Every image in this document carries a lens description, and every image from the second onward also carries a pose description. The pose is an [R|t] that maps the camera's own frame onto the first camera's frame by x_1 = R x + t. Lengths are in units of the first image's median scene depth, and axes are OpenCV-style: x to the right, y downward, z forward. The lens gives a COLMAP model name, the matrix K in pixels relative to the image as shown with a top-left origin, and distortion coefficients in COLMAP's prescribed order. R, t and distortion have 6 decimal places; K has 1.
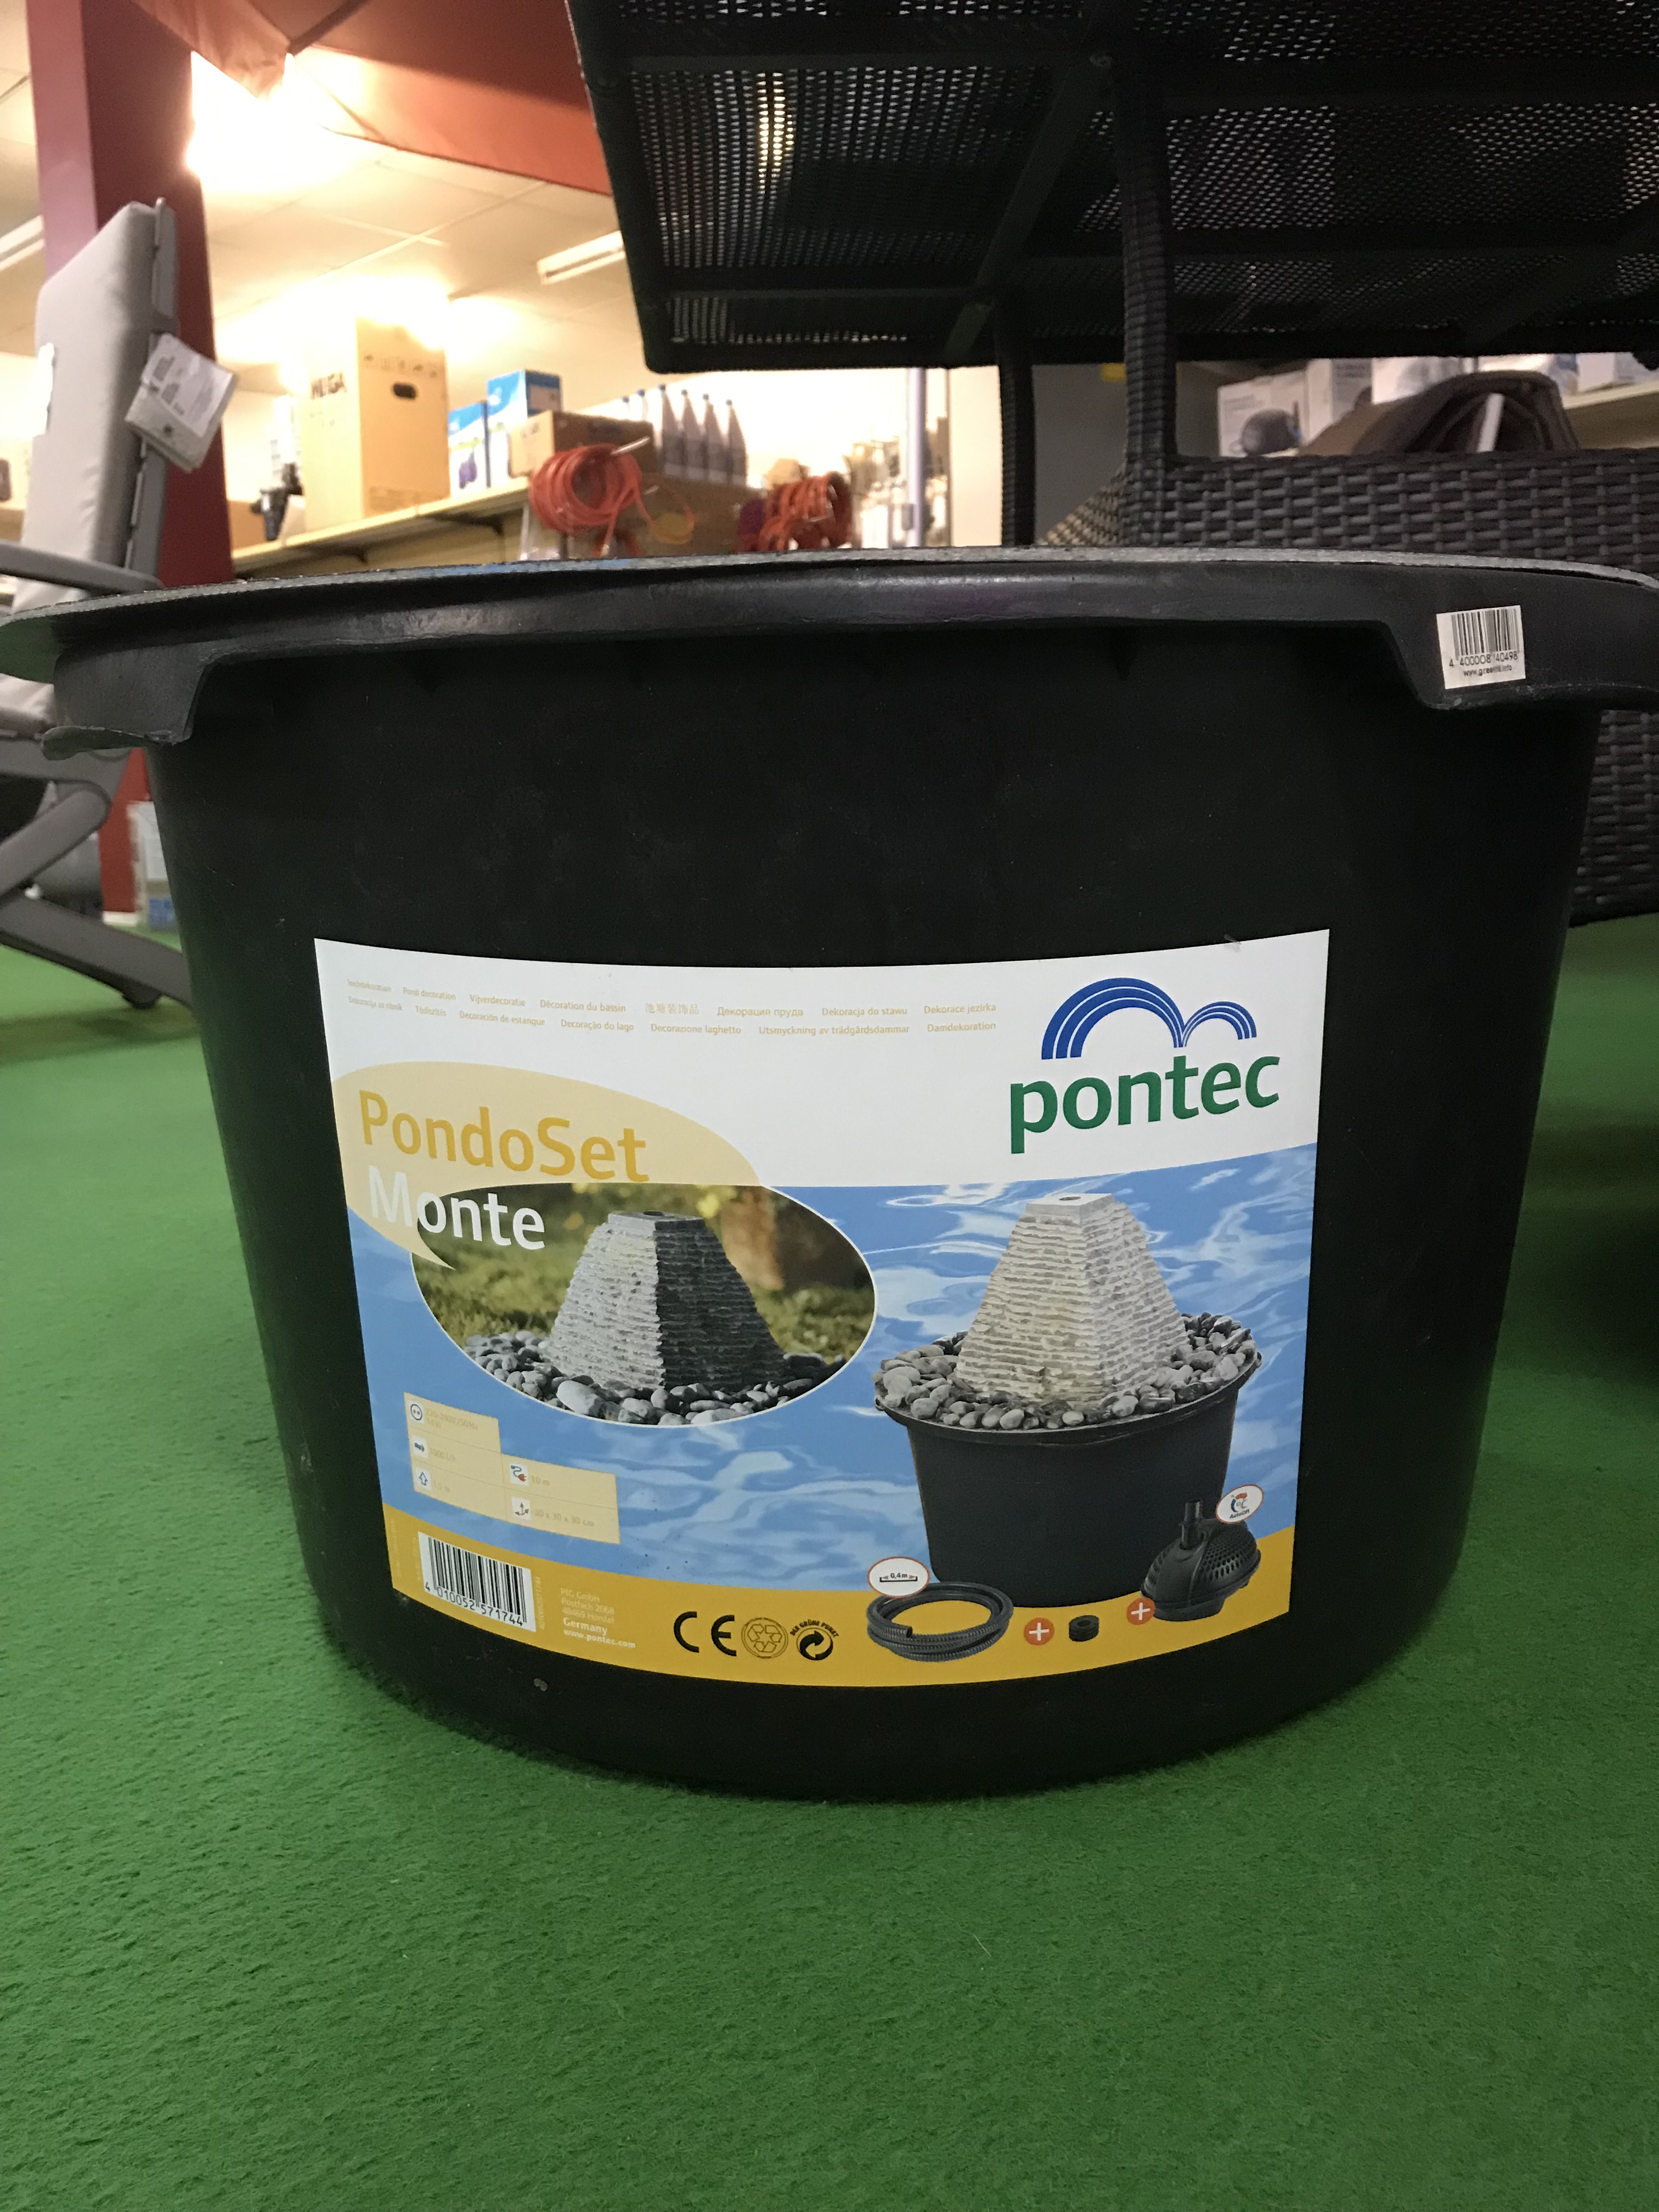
lens RADIAL K [[1937.3, 0, 832.7], [0, 1937.3, 1109.4], [0, 0, 1]] dist [-0.009983, 0.017018]
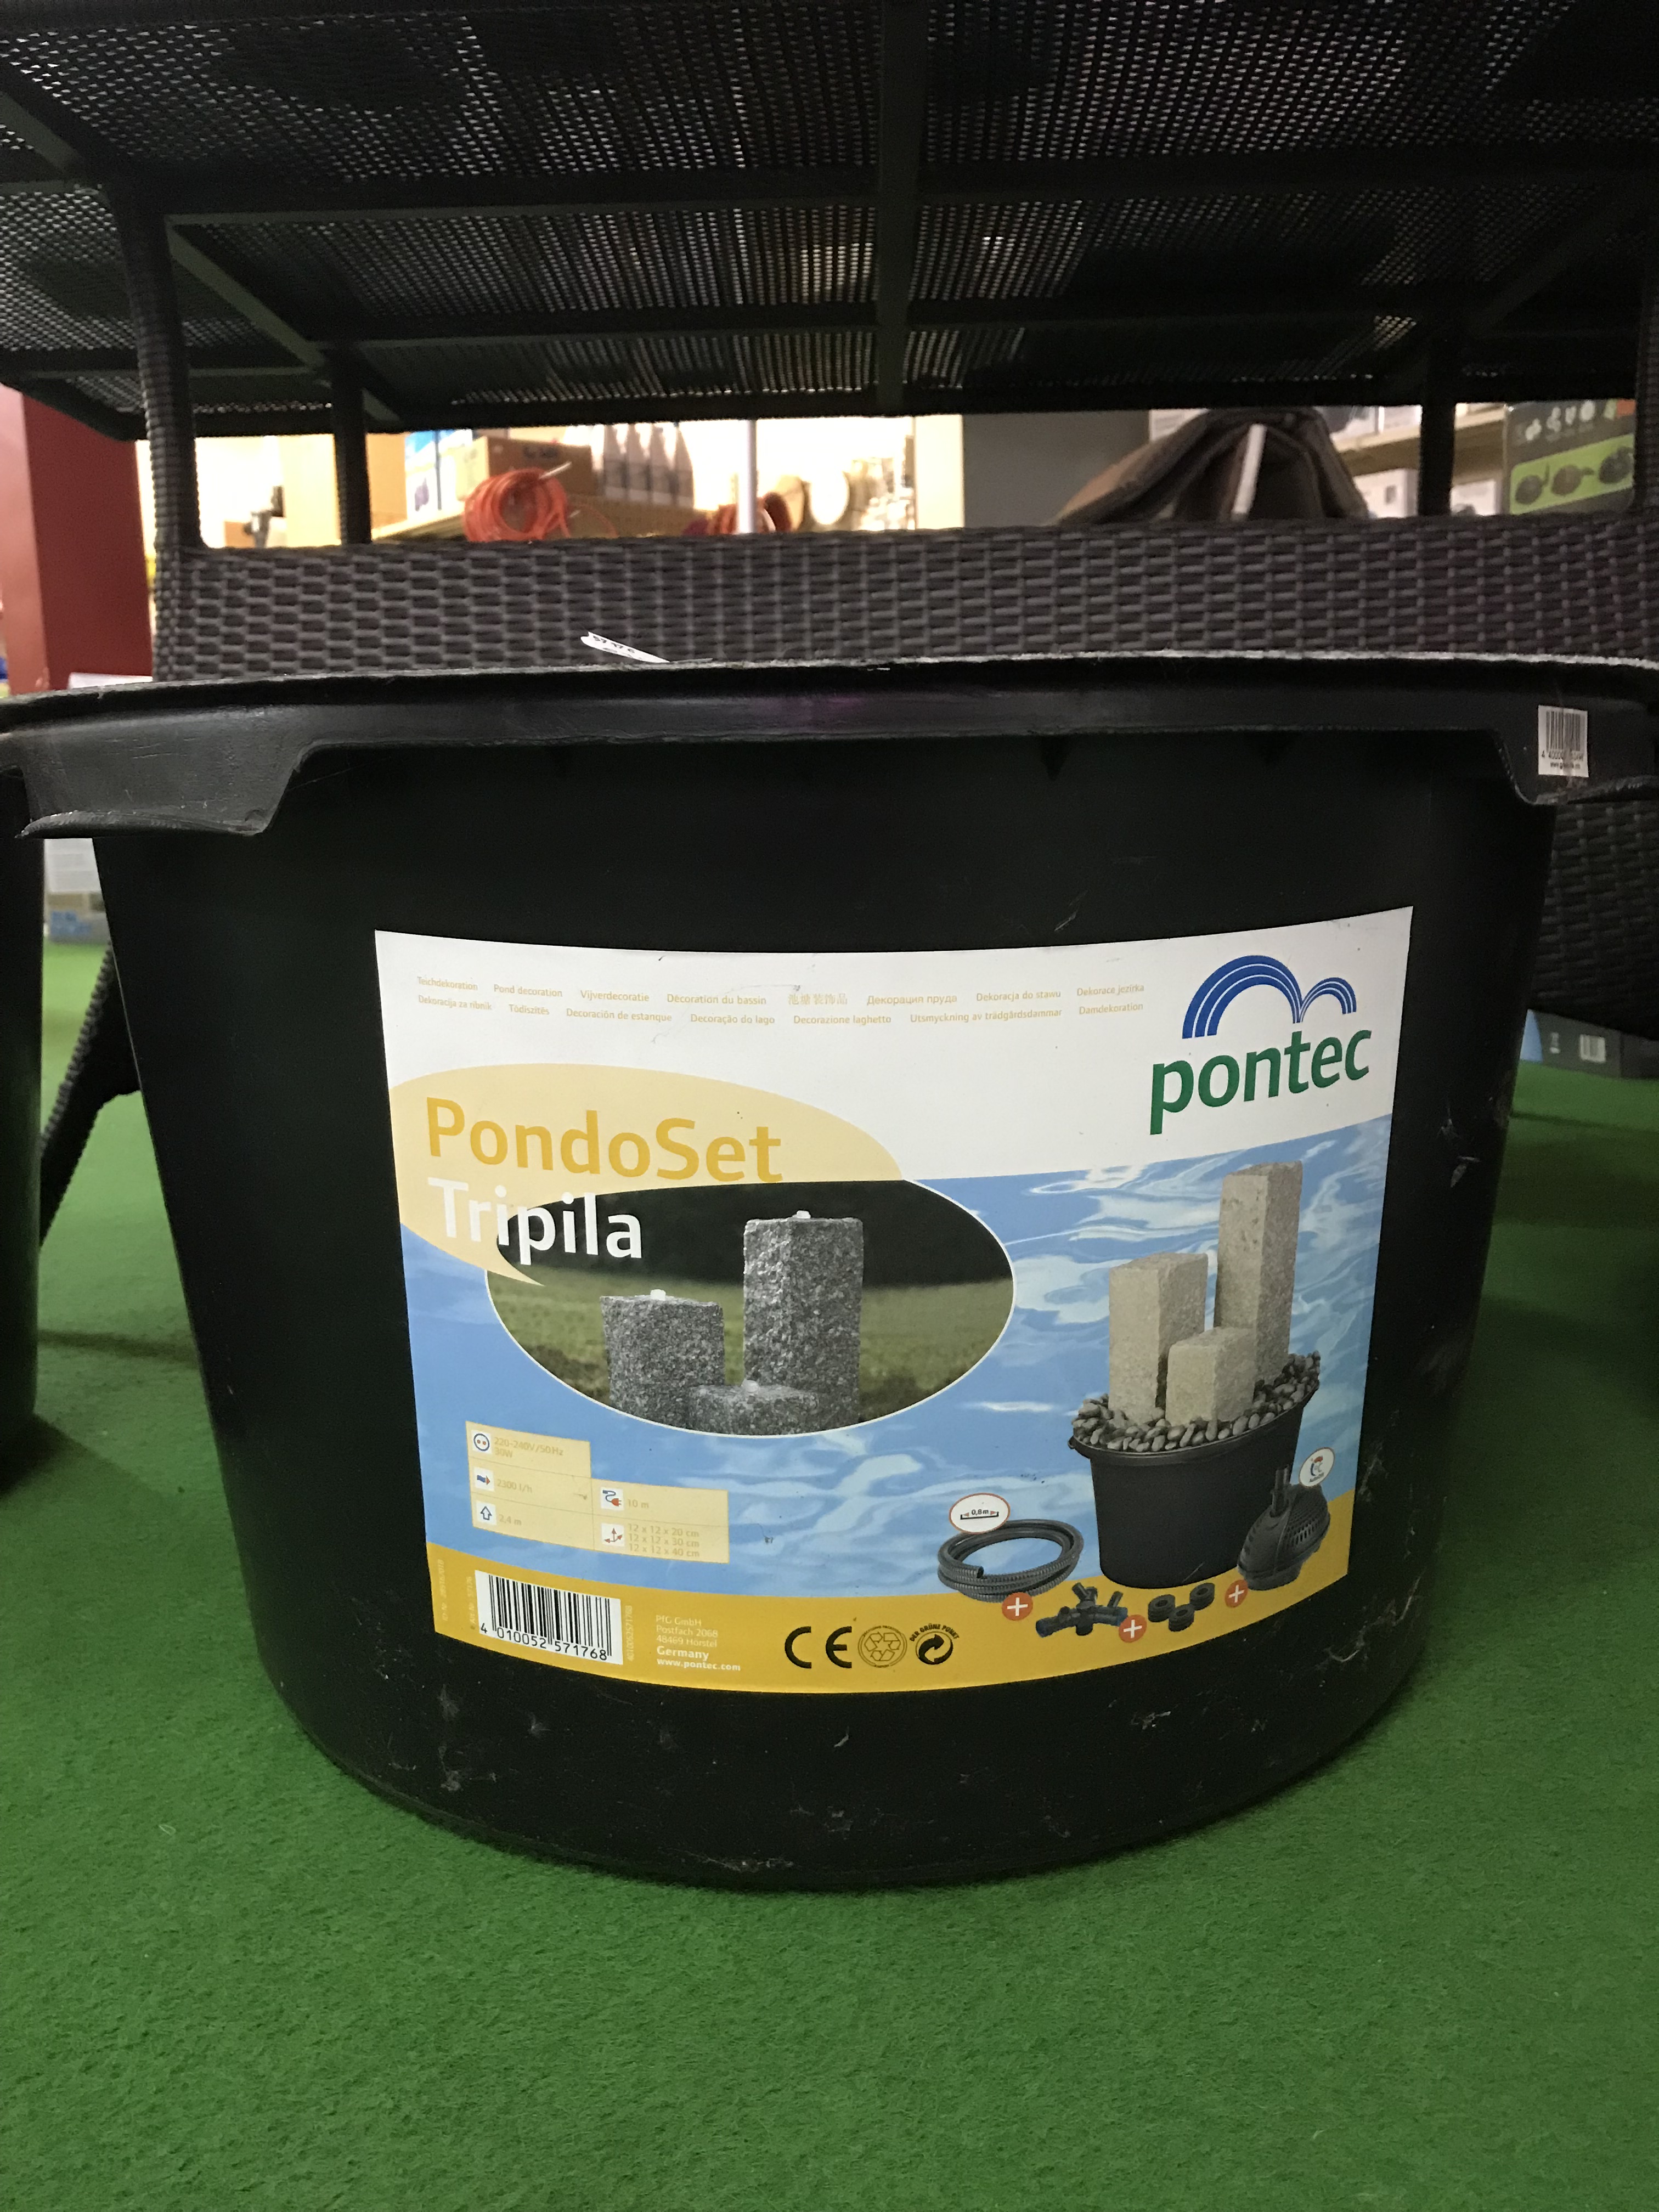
lens RADIAL K [[1937.3, 0, 826.9], [0, 1937.3, 1118.4], [0, 0, 1]] dist [-0.009983, 0.017018]
pose [[0.977145, -0.041292, 0.208526, -0.263913], [0.039128, 0.999129, 0.014491, -0.006328], [-0.208942, -0.006000, 0.977910, 0.063240]]
